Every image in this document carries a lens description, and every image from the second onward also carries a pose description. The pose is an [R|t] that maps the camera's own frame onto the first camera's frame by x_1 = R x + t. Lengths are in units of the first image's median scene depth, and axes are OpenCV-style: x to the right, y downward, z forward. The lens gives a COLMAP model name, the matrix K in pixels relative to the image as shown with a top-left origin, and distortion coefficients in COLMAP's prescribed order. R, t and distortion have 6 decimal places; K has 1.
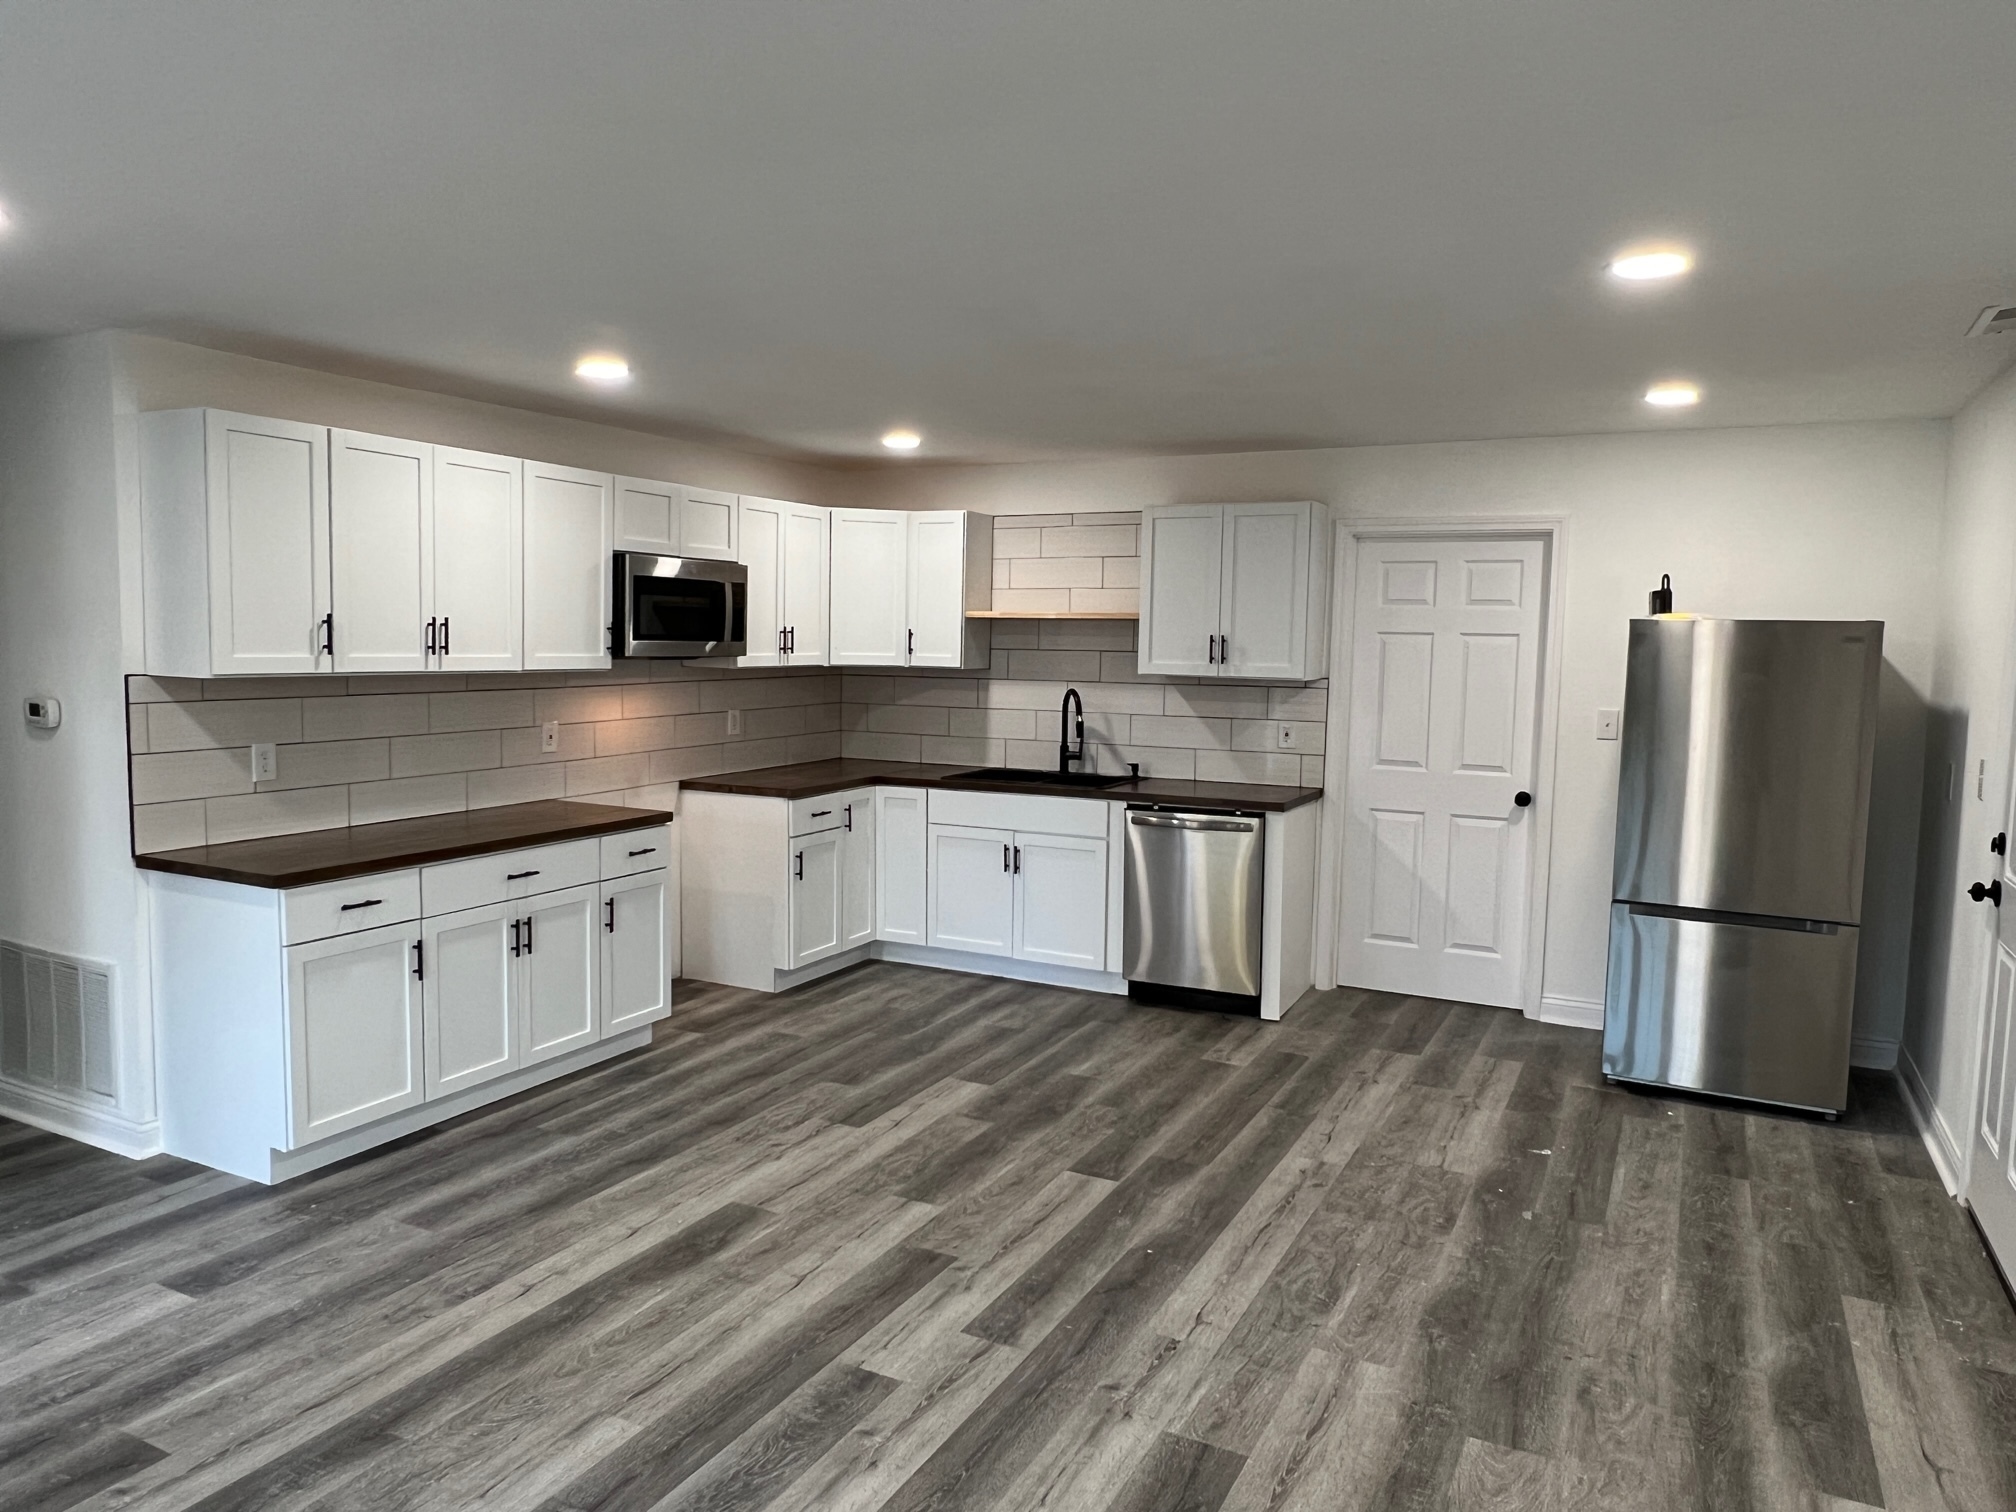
lens RADIAL K [[1359.2, 0, 994.0], [0, 1359.2, 752.0], [0, 0, 1]] dist [0.000351, -0.002766]
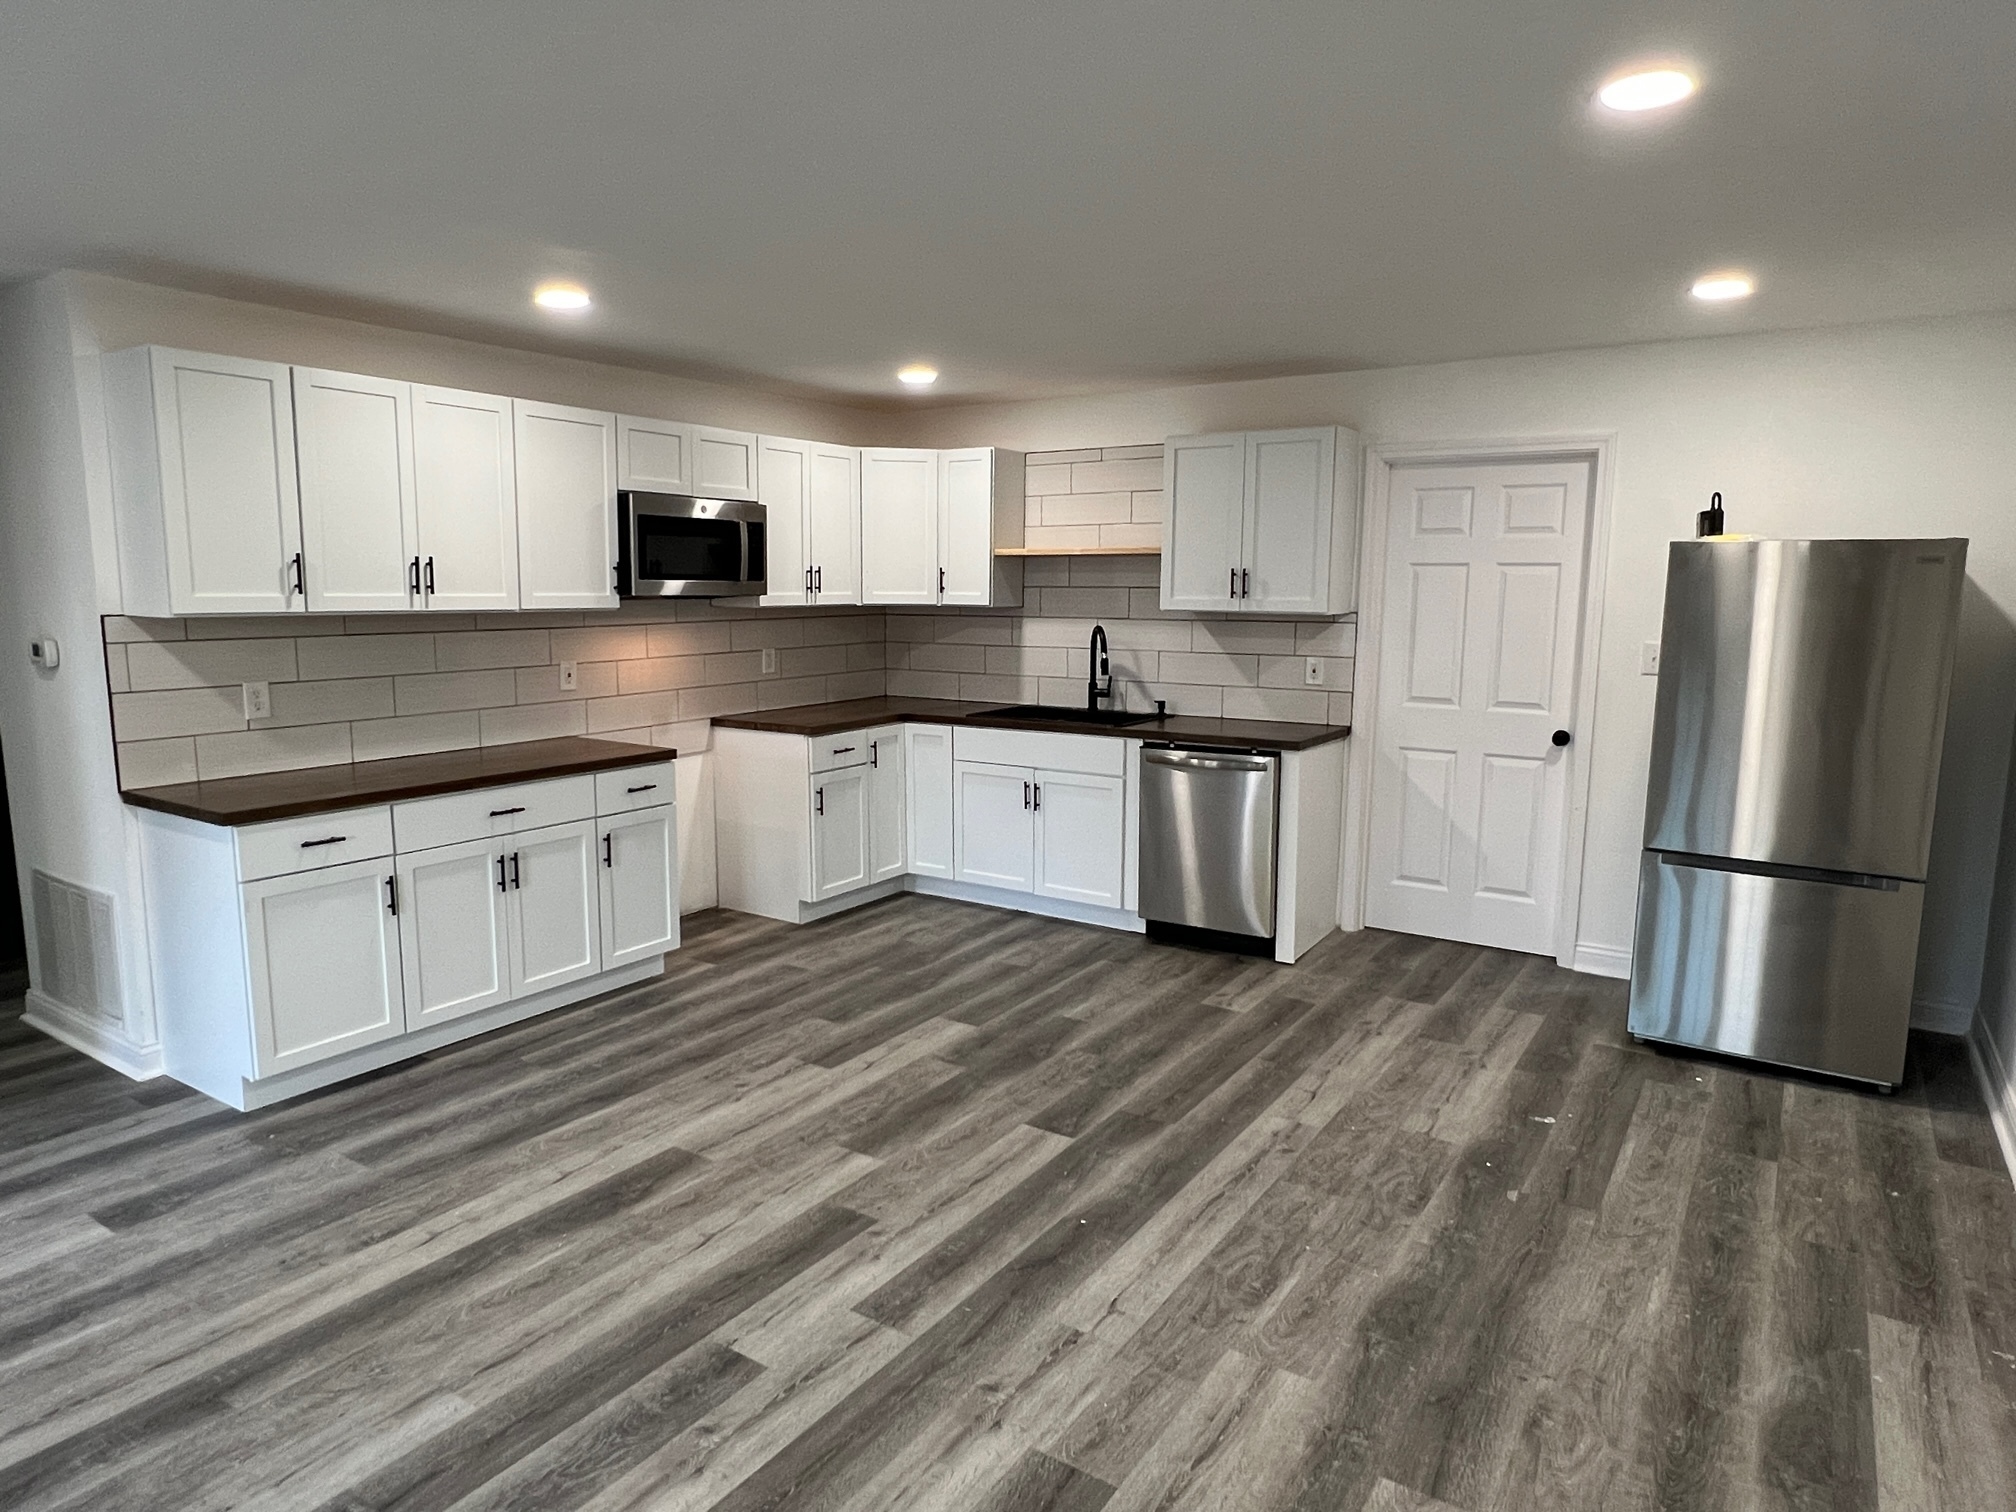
lens RADIAL K [[1226.8, 0, 994.1], [0, 1226.8, 756.1], [0, 0, 1]] dist [-0.000947, -0.000268]
pose [[0.993960, 0.004257, -0.109657, 0.119791], [0.001662, 0.998549, 0.053829, 0.000630], [0.109727, -0.053686, 0.992511, 0.140629]]
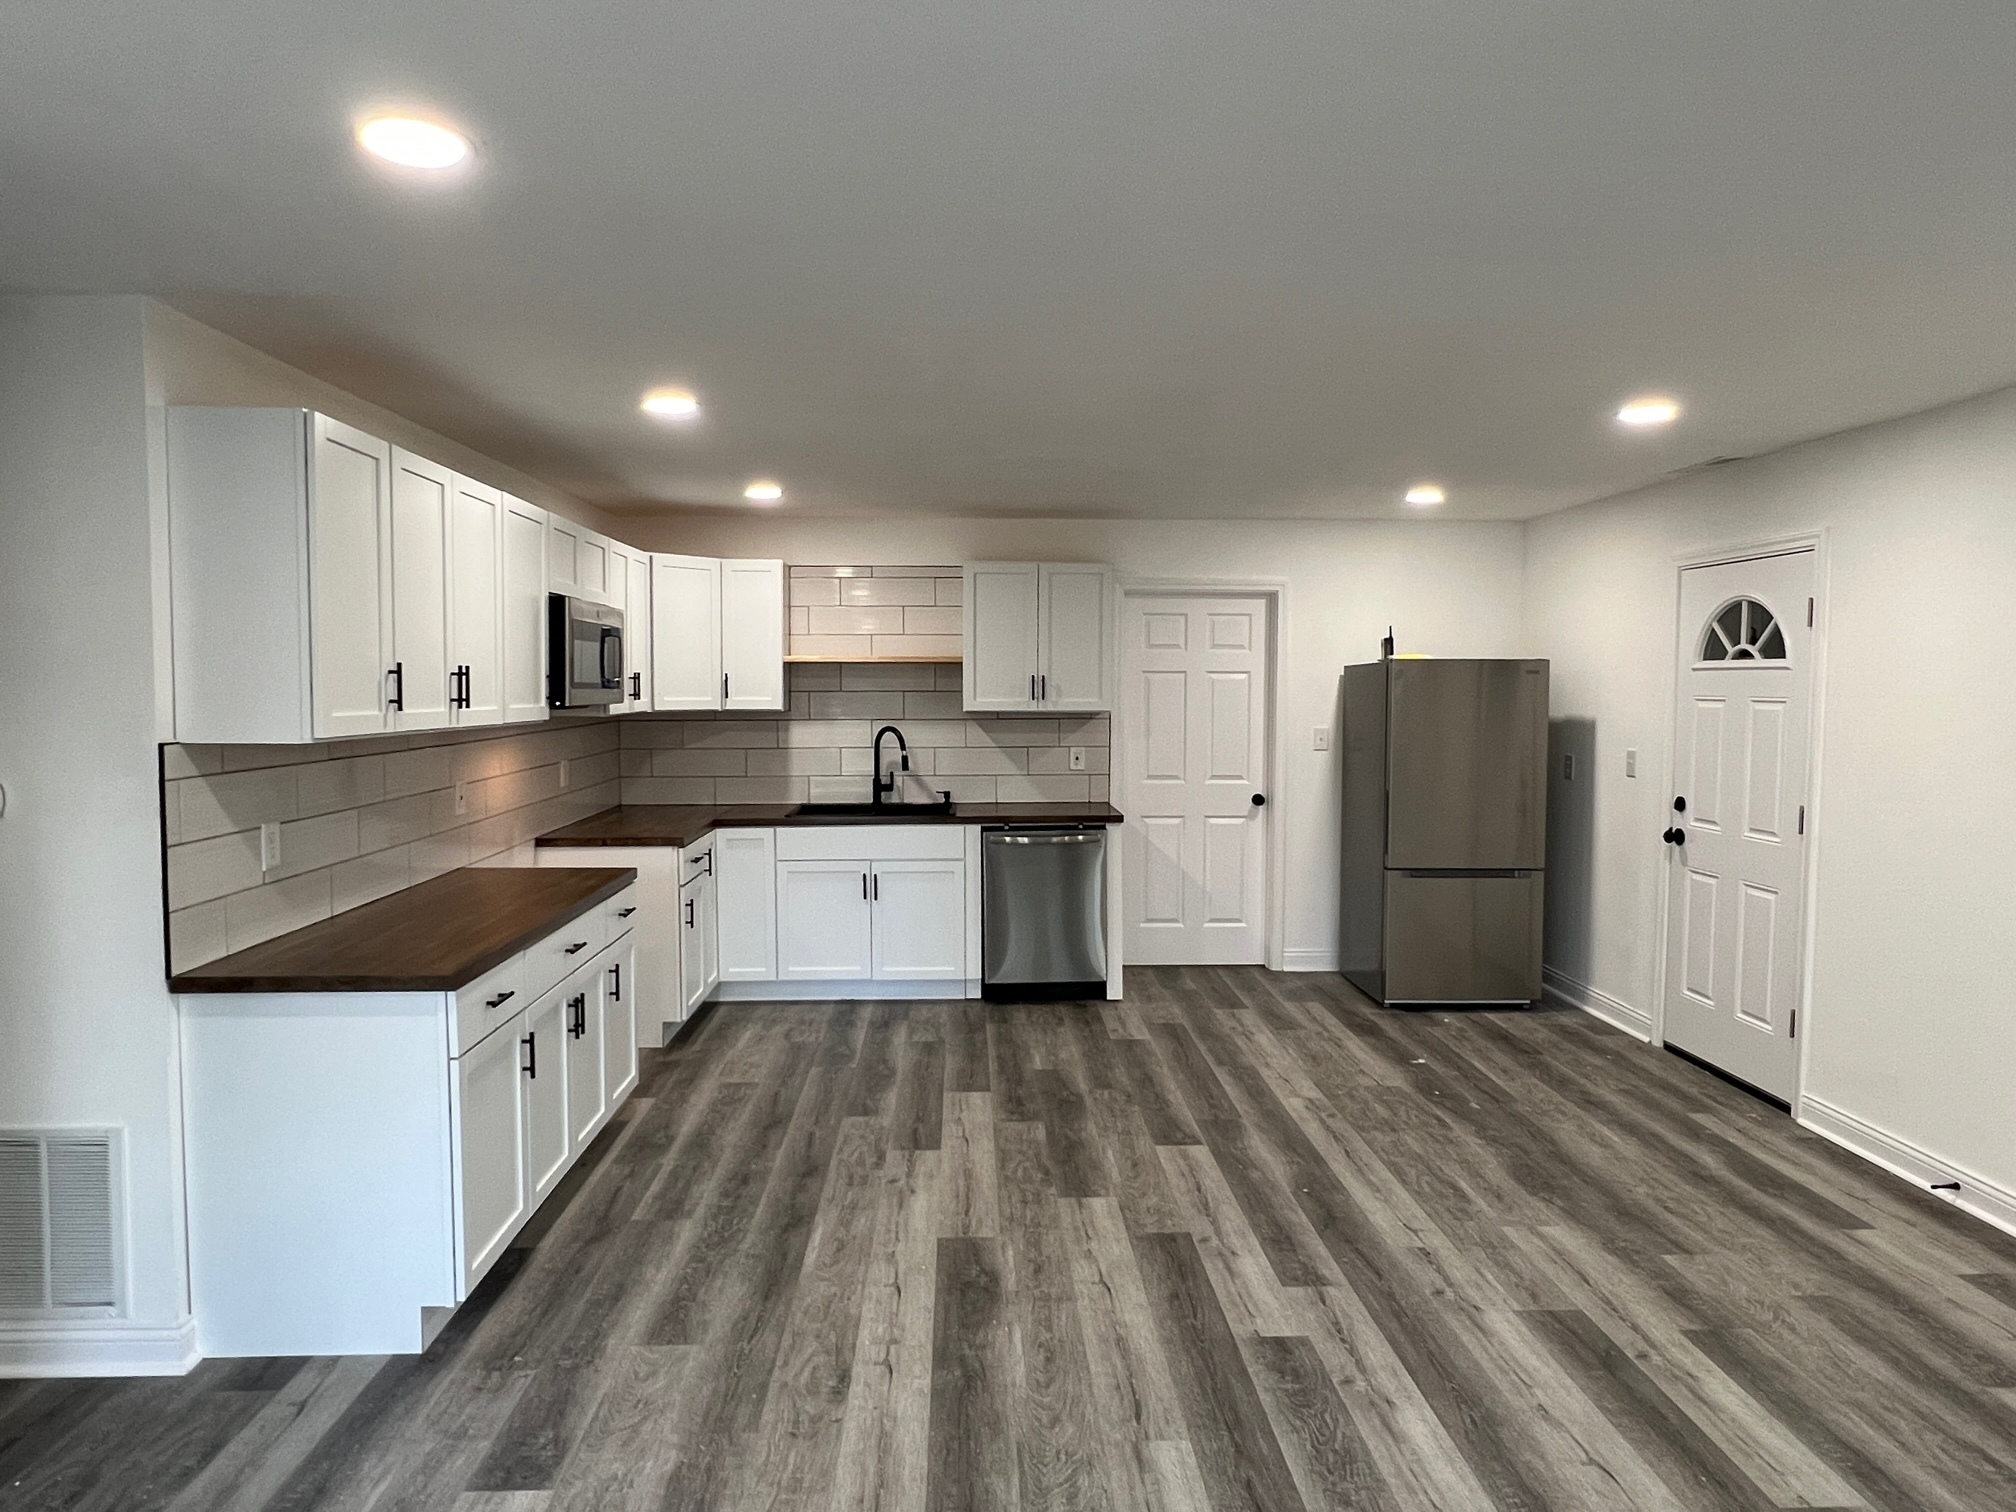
lens RADIAL K [[1226.8, 0, 1000.9], [0, 1226.8, 748.9], [0, 0, 1]] dist [-0.000947, -0.000268]
pose [[0.869160, -0.042486, 0.492703, -0.522321], [0.055445, 0.998393, -0.011716, -0.017715], [-0.491413, 0.037501, 0.870119, 0.149128]]
